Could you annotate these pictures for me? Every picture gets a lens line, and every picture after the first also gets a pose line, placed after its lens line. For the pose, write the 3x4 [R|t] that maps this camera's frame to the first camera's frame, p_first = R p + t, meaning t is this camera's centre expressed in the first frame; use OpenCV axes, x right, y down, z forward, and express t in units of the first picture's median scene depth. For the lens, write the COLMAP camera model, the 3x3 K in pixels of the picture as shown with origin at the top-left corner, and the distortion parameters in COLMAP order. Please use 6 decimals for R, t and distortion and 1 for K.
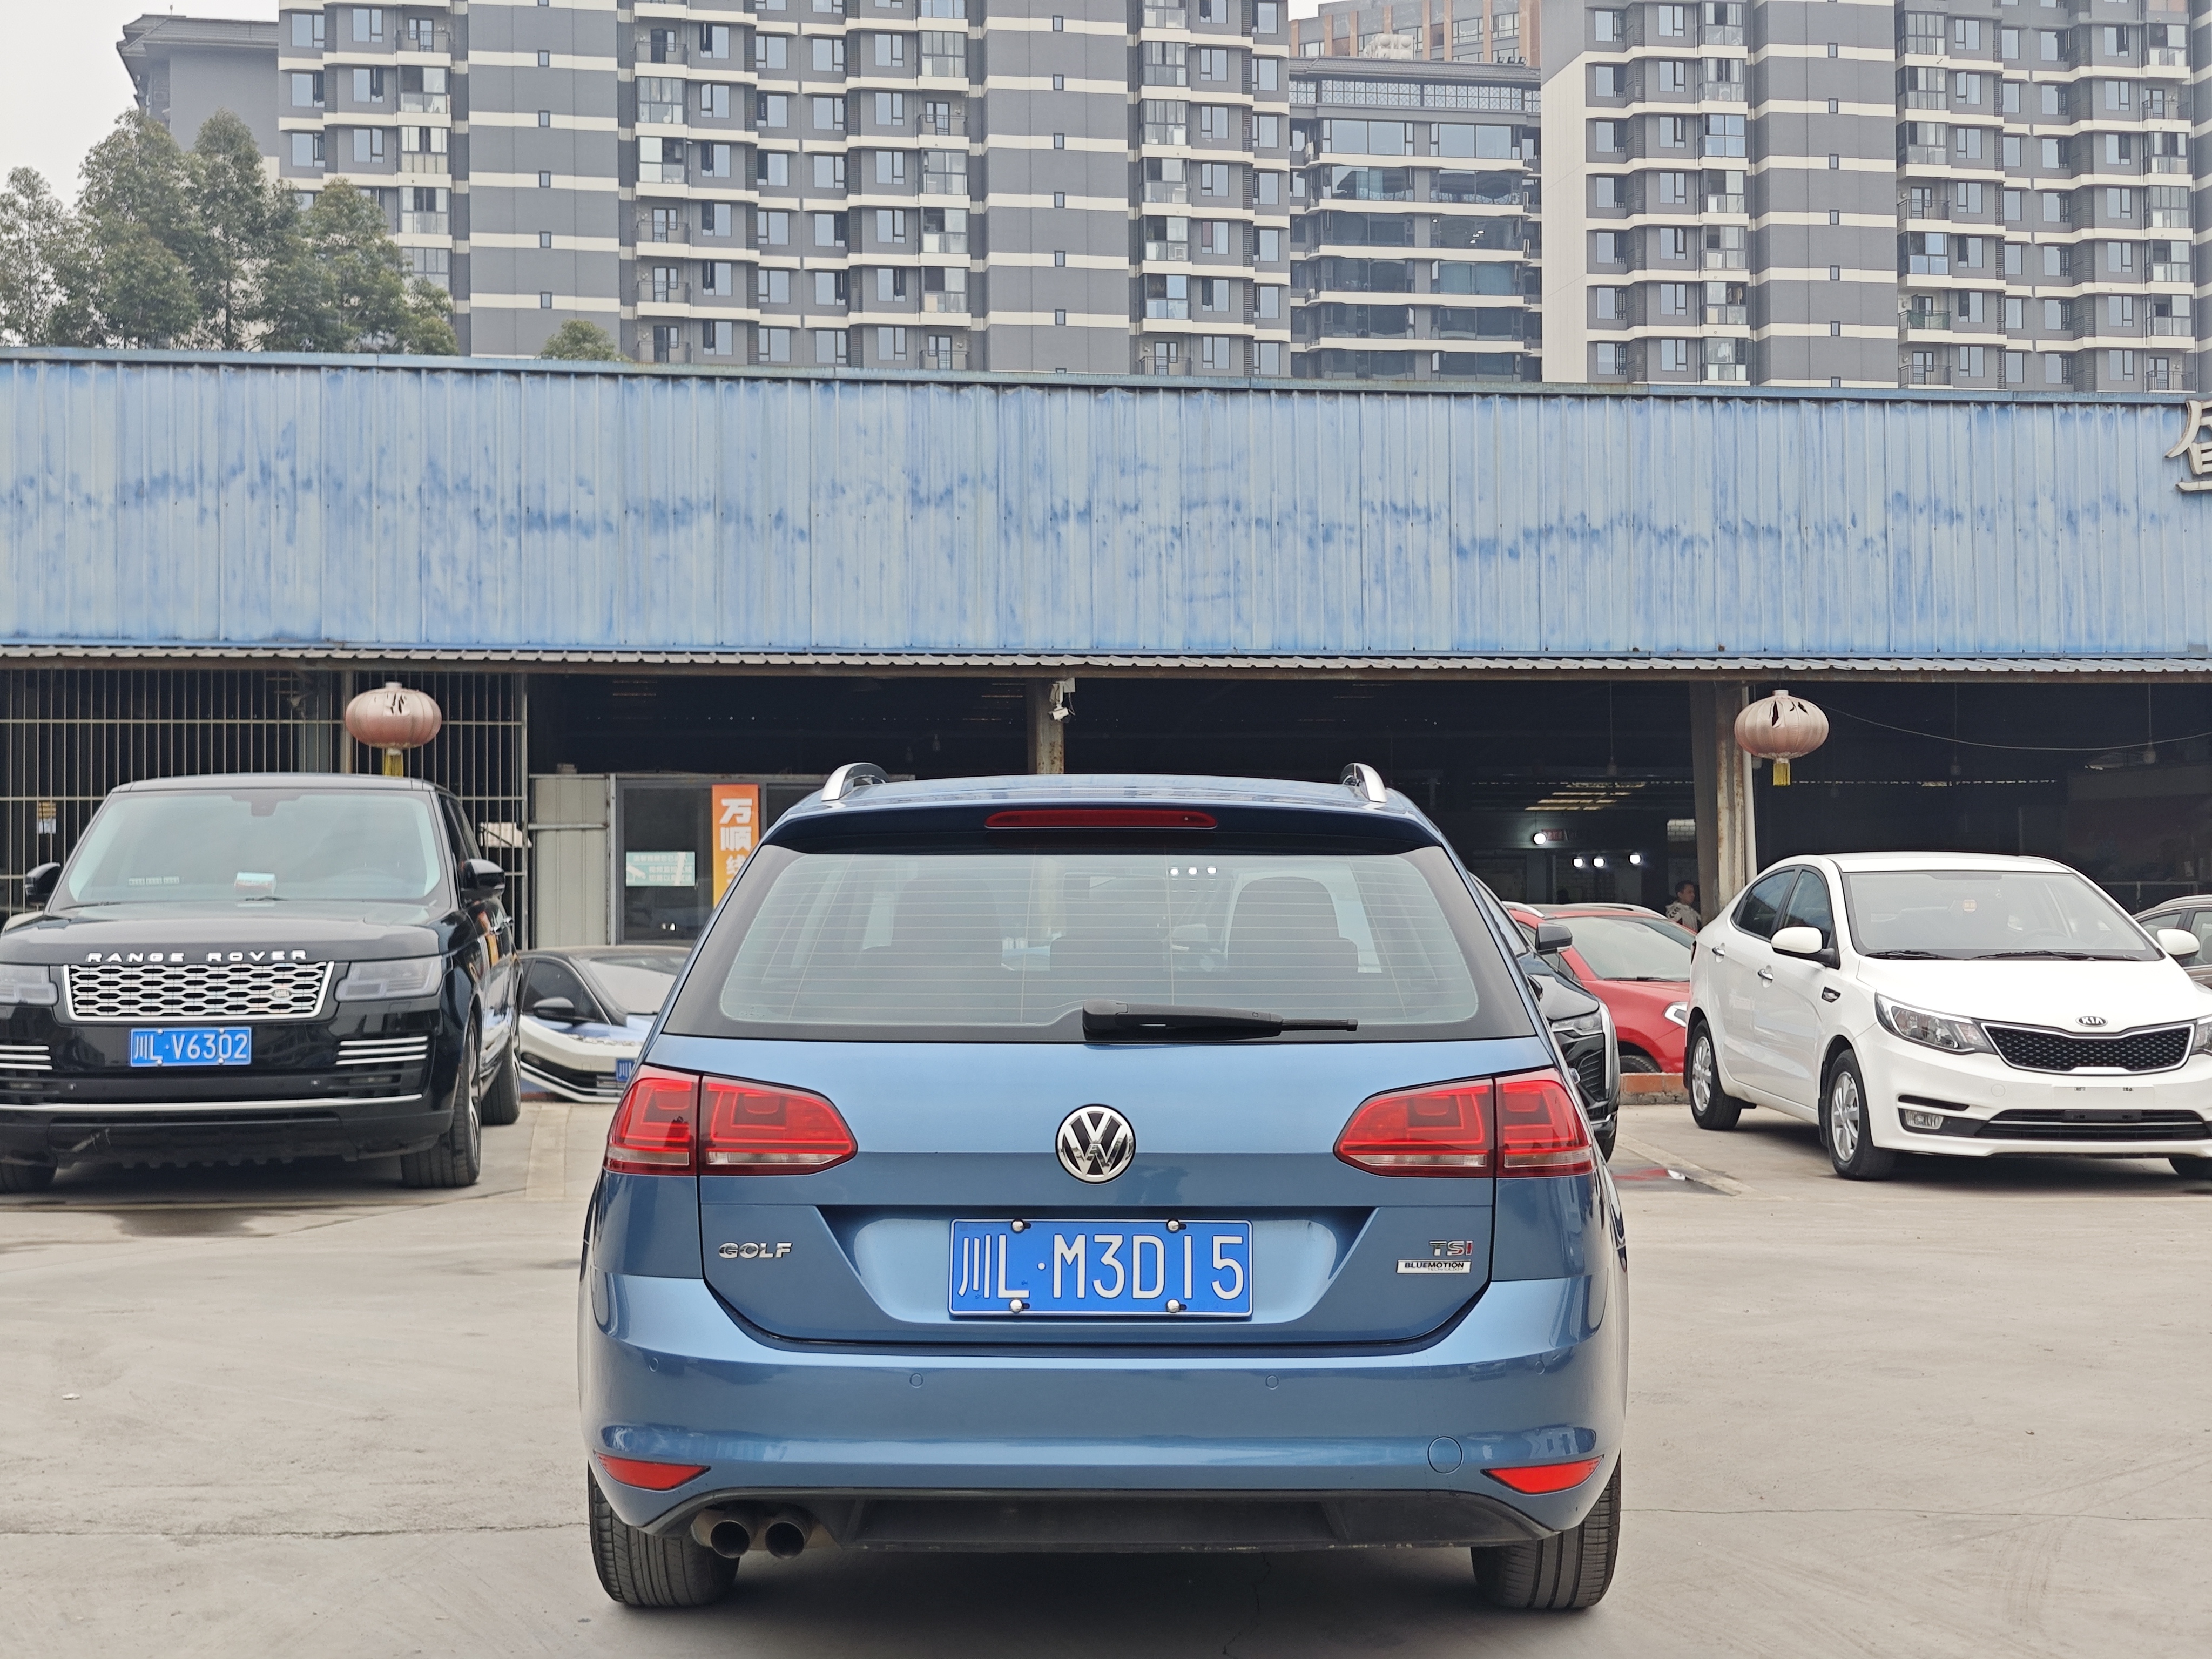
lens RADIAL K [[3036.9, 0, 1106.0], [0, 3036.9, 829.5], [0, 0, 1]] dist [0.147313, -0.606489]
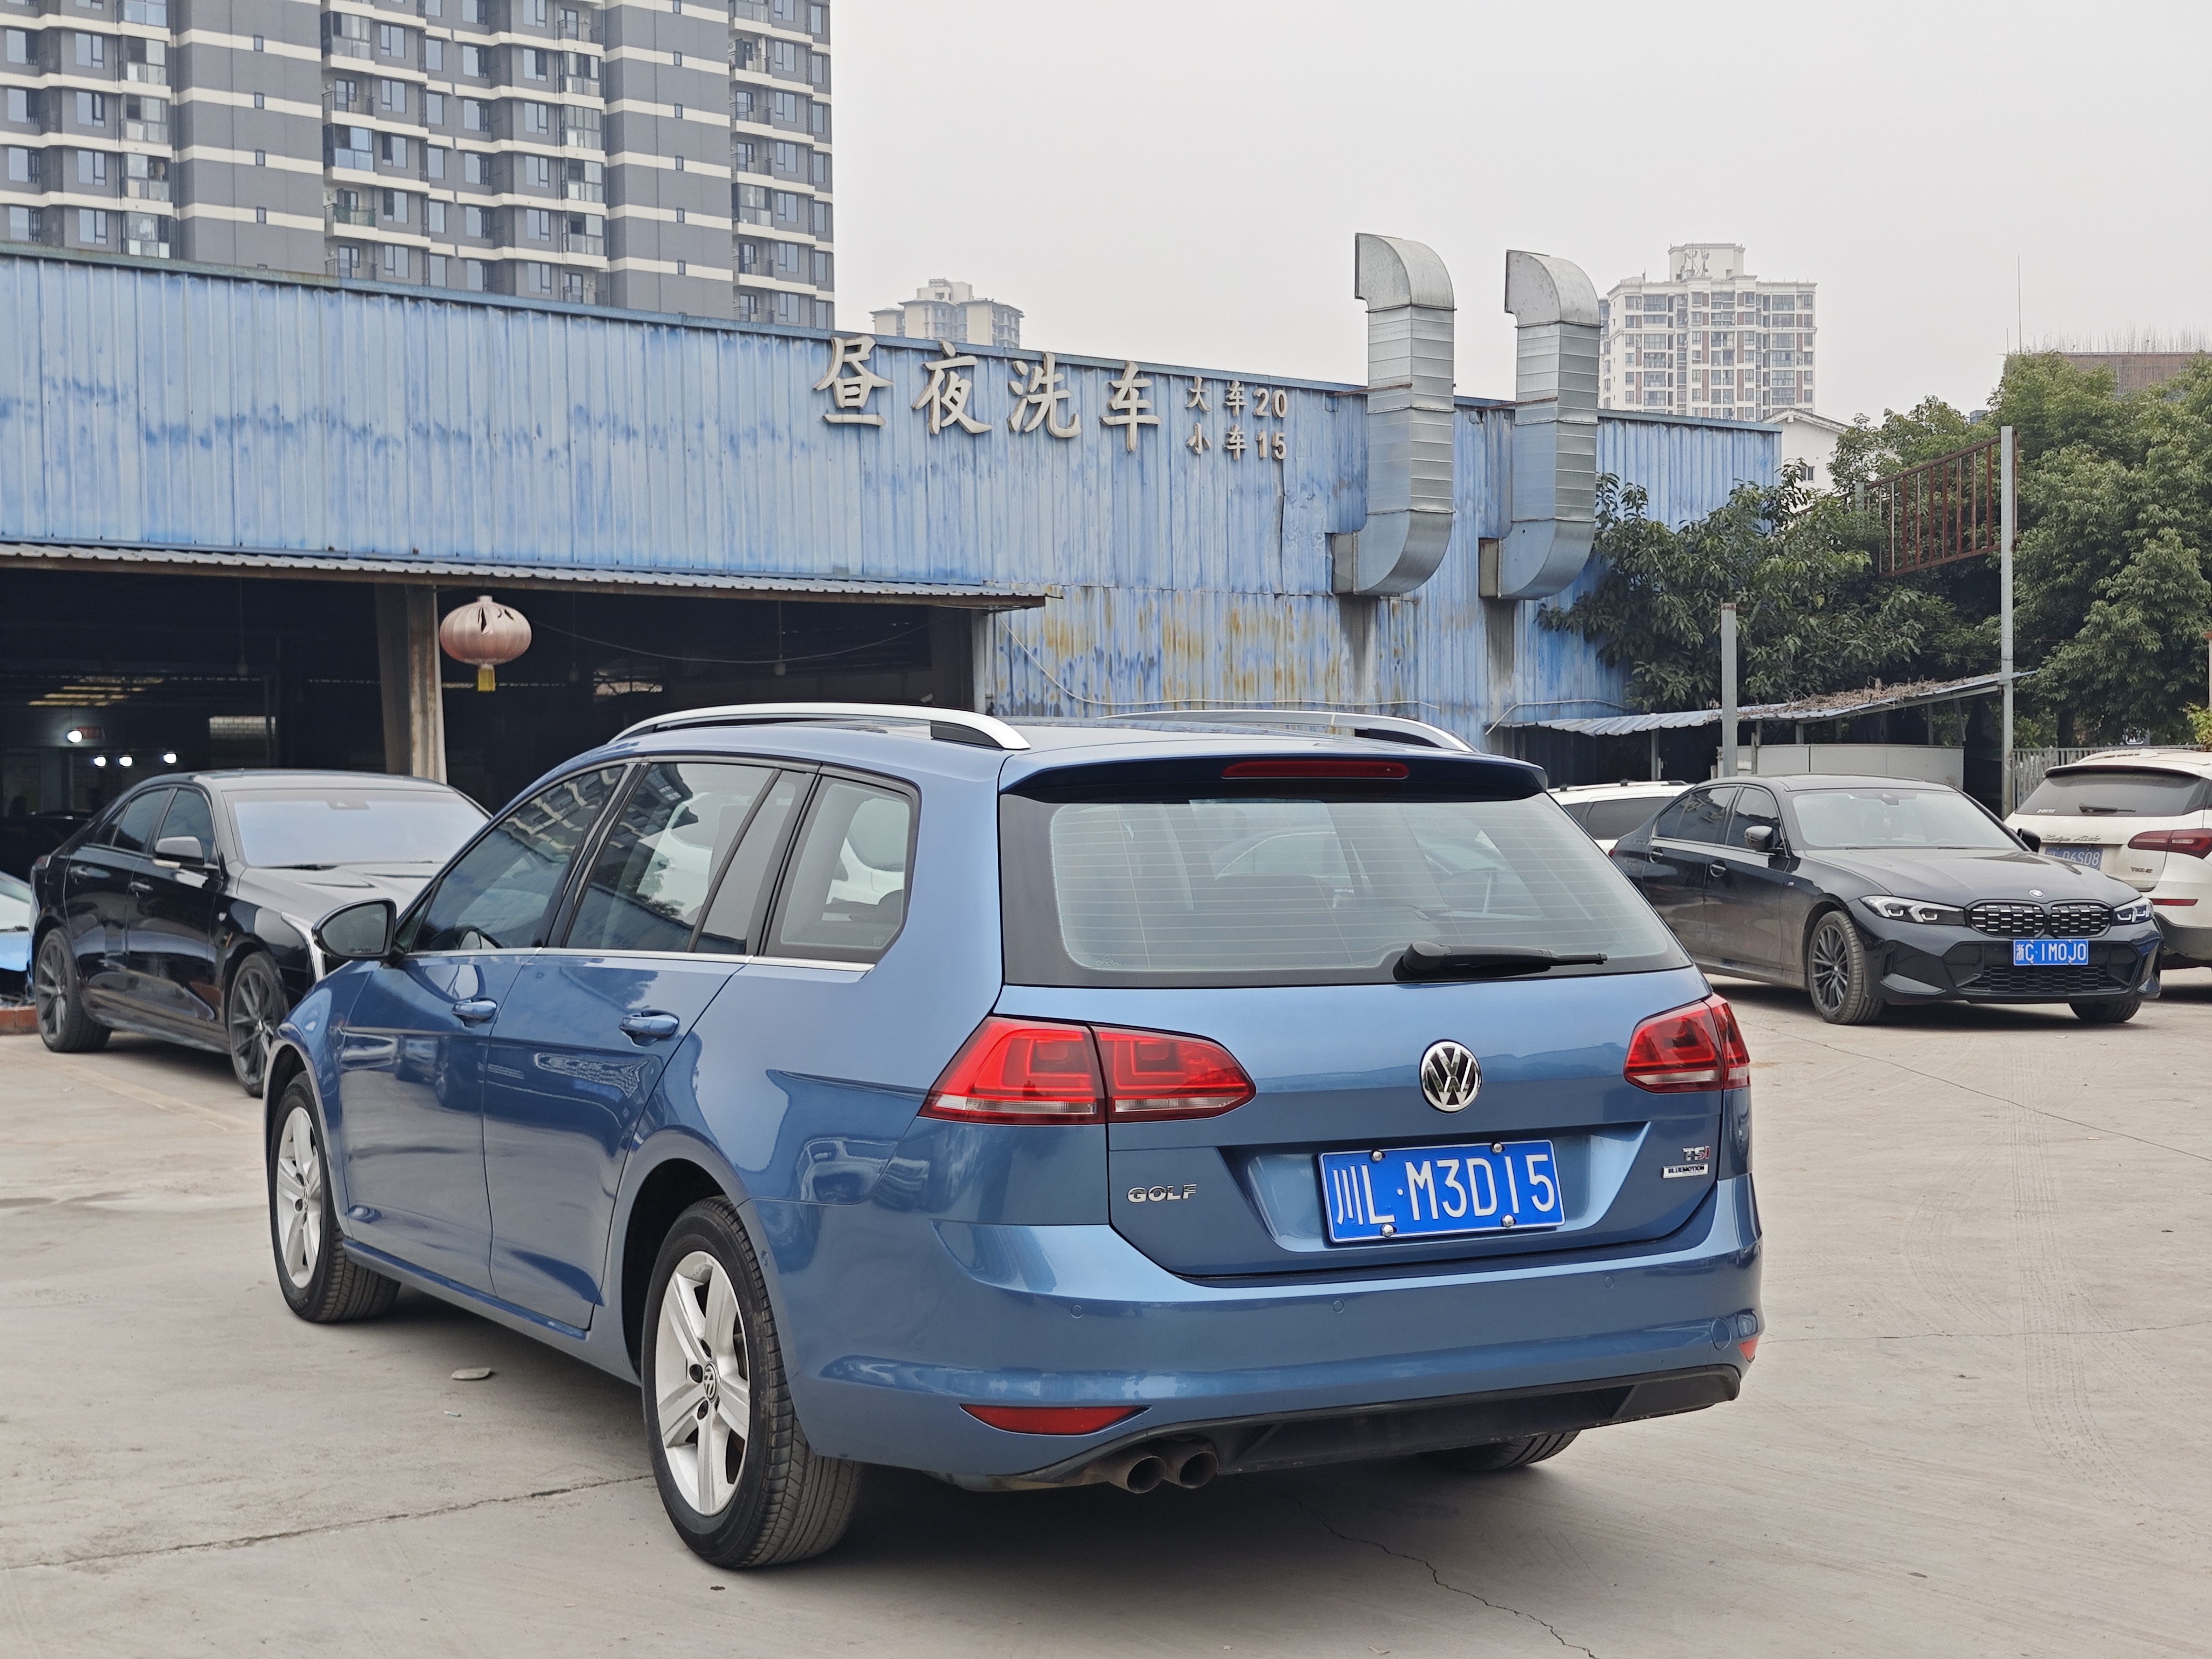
lens RADIAL K [[3054.9, 0, 1106.0], [0, 3054.9, 829.5], [0, 0, 1]] dist [0.130205, -0.512354]
pose [[0.866257, -0.005248, 0.499571, -0.102415], [-0.011808, 0.999450, 0.030974, -0.002540], [-0.499459, -0.032731, 0.865719, 0.019668]]
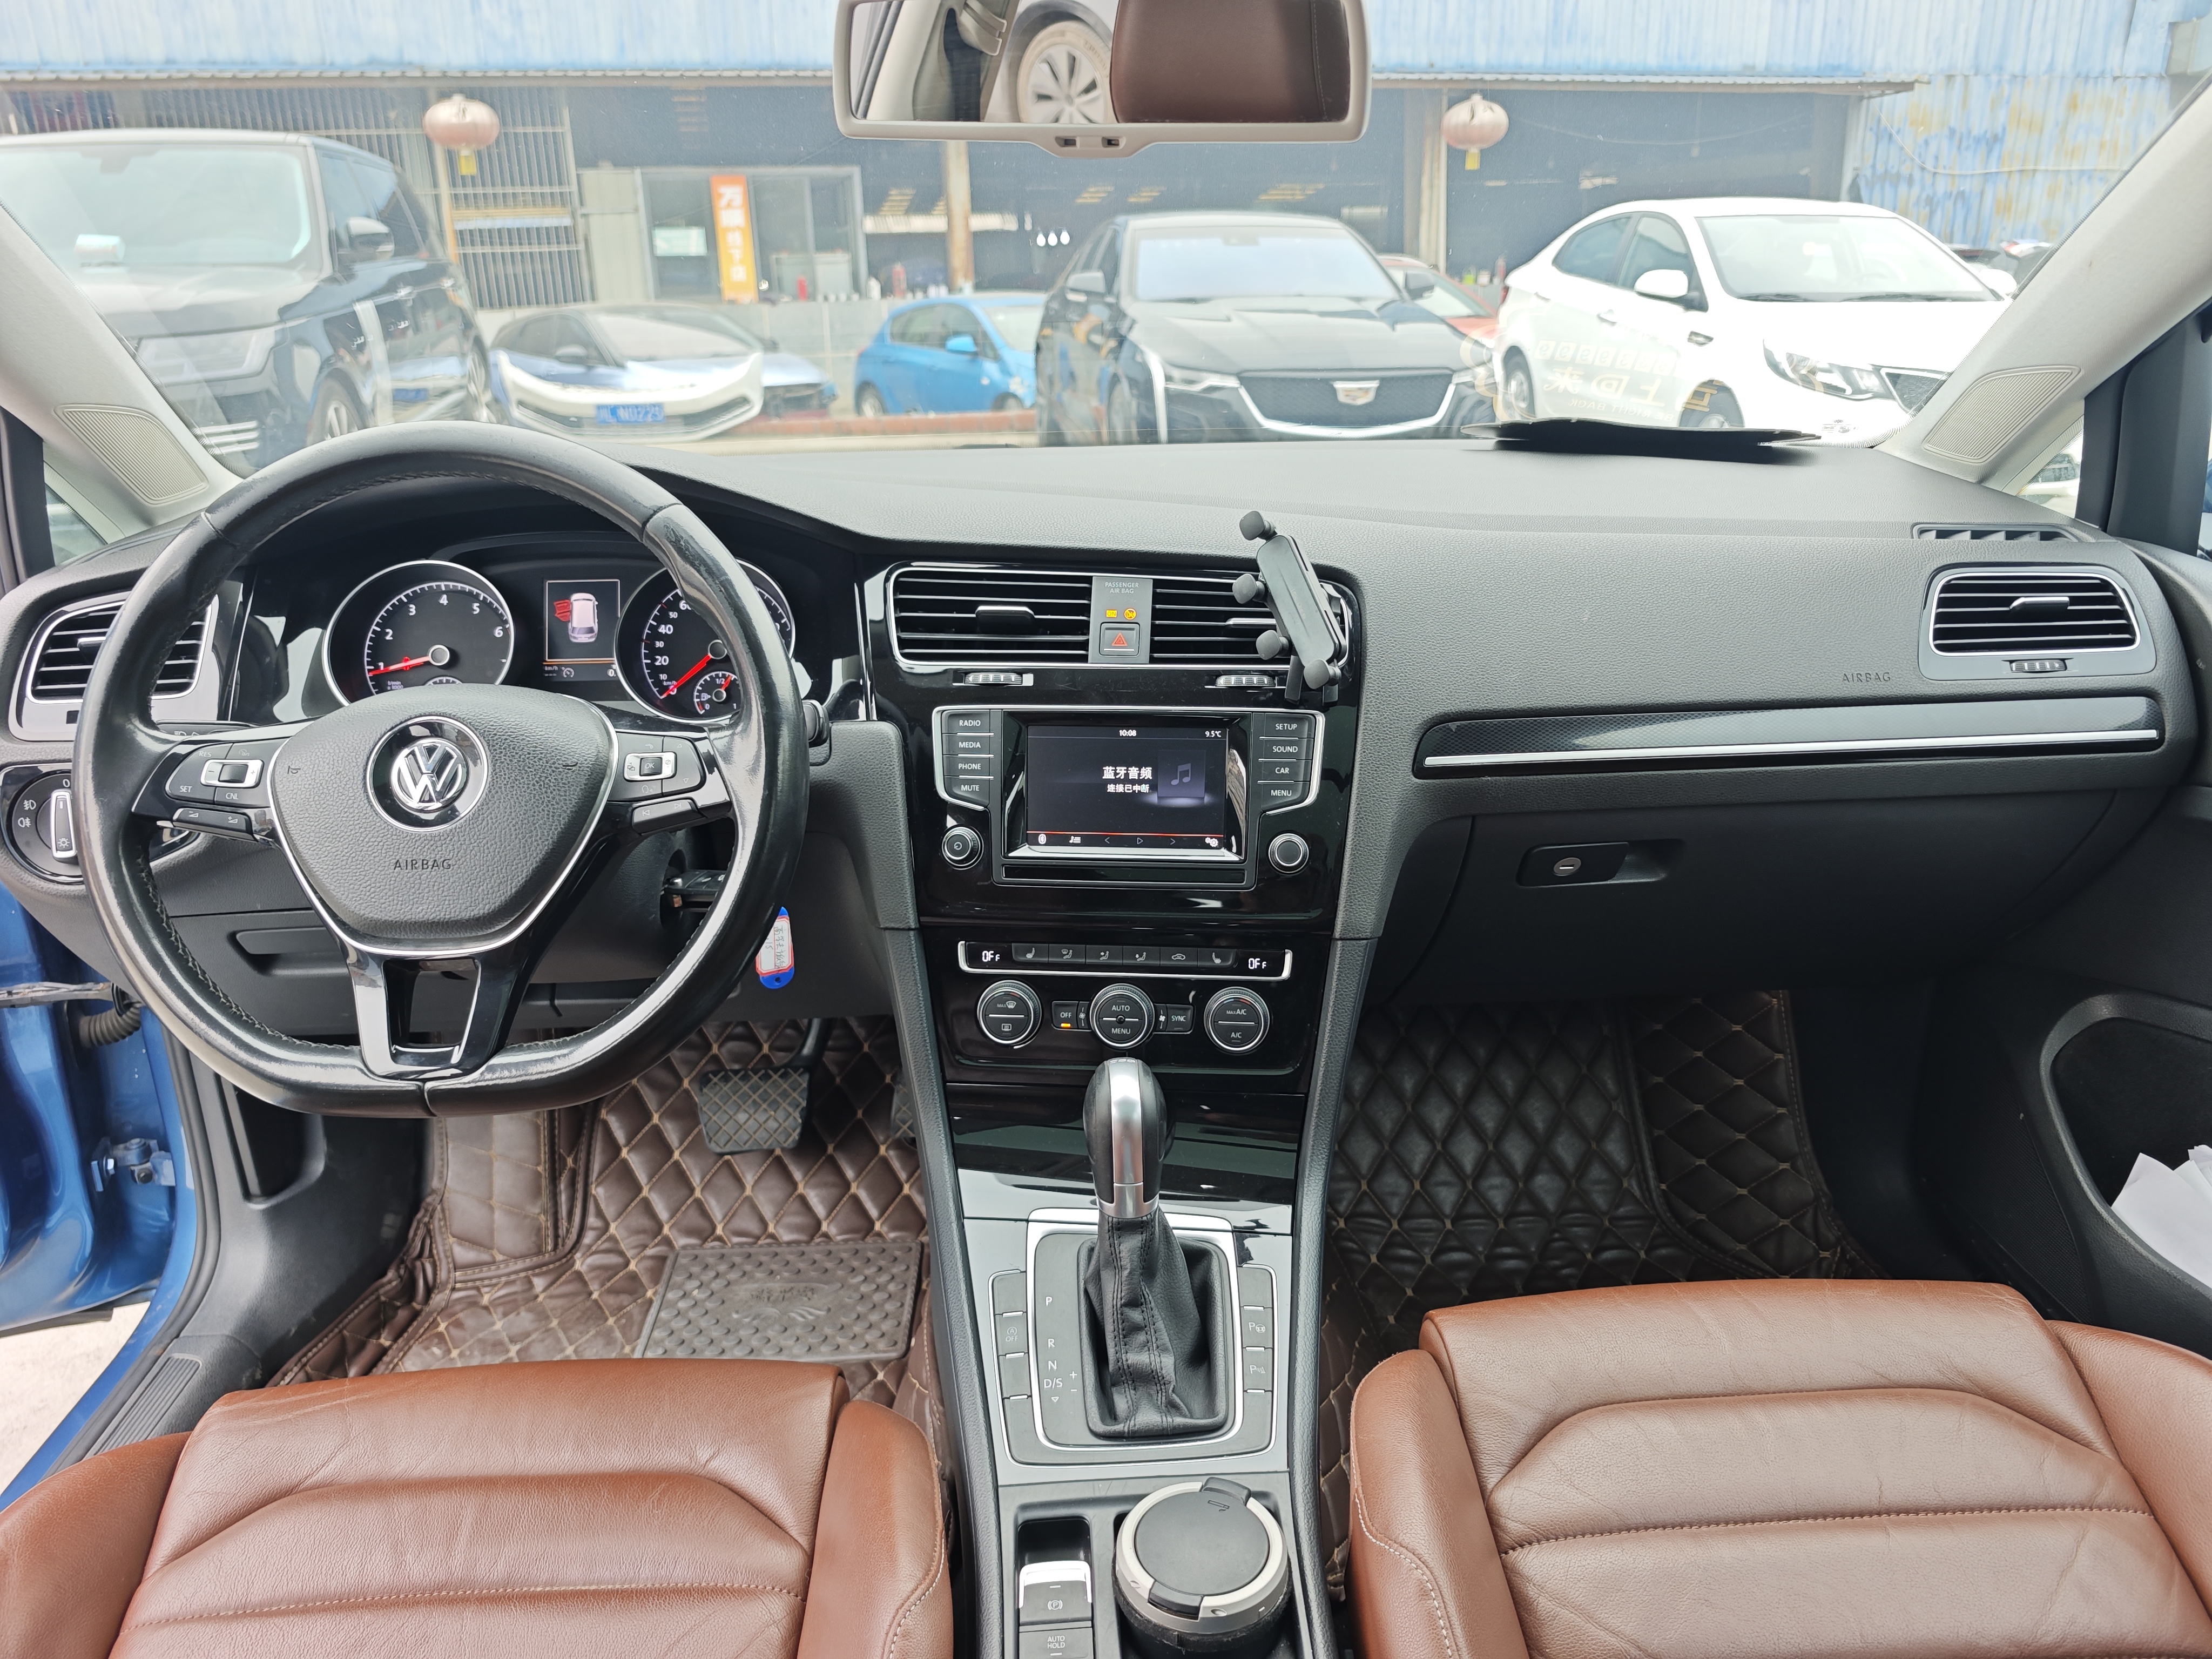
lens RADIAL K [[1559.3, 0, 1103.8], [0, 1559.3, 891.3], [0, 0, 1]] dist [-0.041160, 0.000099]
pose [[0.997412, -0.036730, 0.061804, -0.006066], [0.009247, 0.918050, 0.396357, 0.007647], [-0.071297, -0.394760, 0.916014, 0.212073]]
